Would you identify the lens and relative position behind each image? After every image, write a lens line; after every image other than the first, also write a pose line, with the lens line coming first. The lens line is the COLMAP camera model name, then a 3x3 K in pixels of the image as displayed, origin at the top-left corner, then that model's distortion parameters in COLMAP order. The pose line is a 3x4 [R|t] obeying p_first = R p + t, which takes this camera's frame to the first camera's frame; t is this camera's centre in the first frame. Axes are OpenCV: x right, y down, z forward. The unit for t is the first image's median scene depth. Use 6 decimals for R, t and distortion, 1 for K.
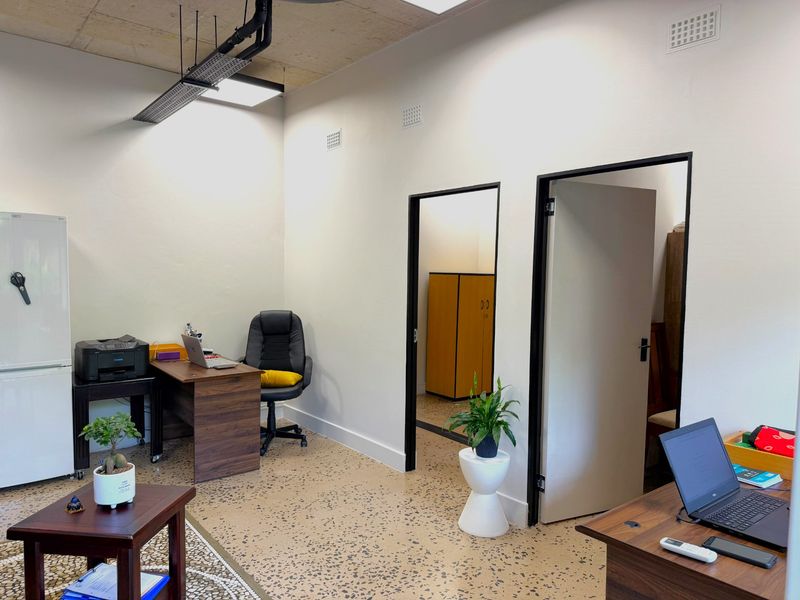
lens RADIAL K [[557.1, 0, 397.7], [0, 557.1, 296.7], [0, 0, 1]] dist [0.050113, -0.062701]
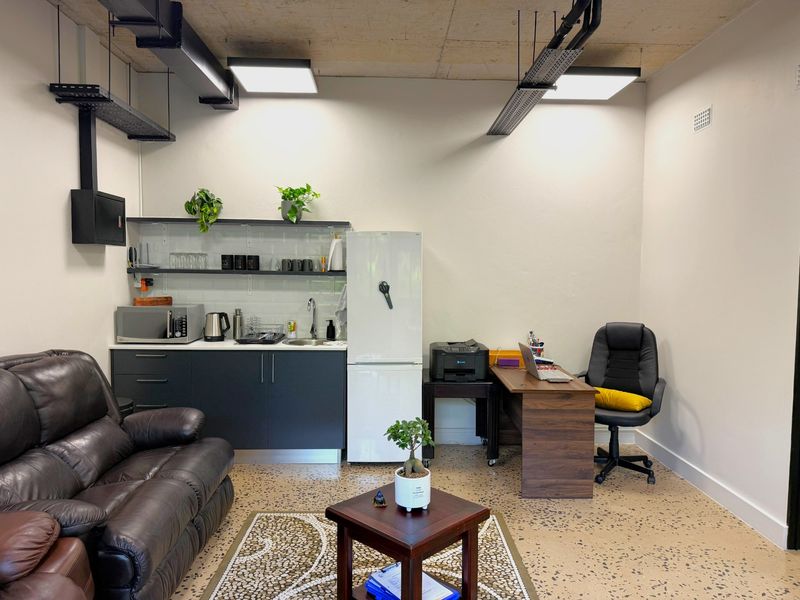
lens RADIAL K [[557.1, 0, 405.1], [0, 557.1, 298.1], [0, 0, 1]] dist [0.050113, -0.062701]
pose [[0.790669, 0.023930, -0.611776, 0.066658], [-0.026350, 0.999640, 0.005047, -0.013425], [0.611676, 0.012130, 0.791015, 0.098979]]
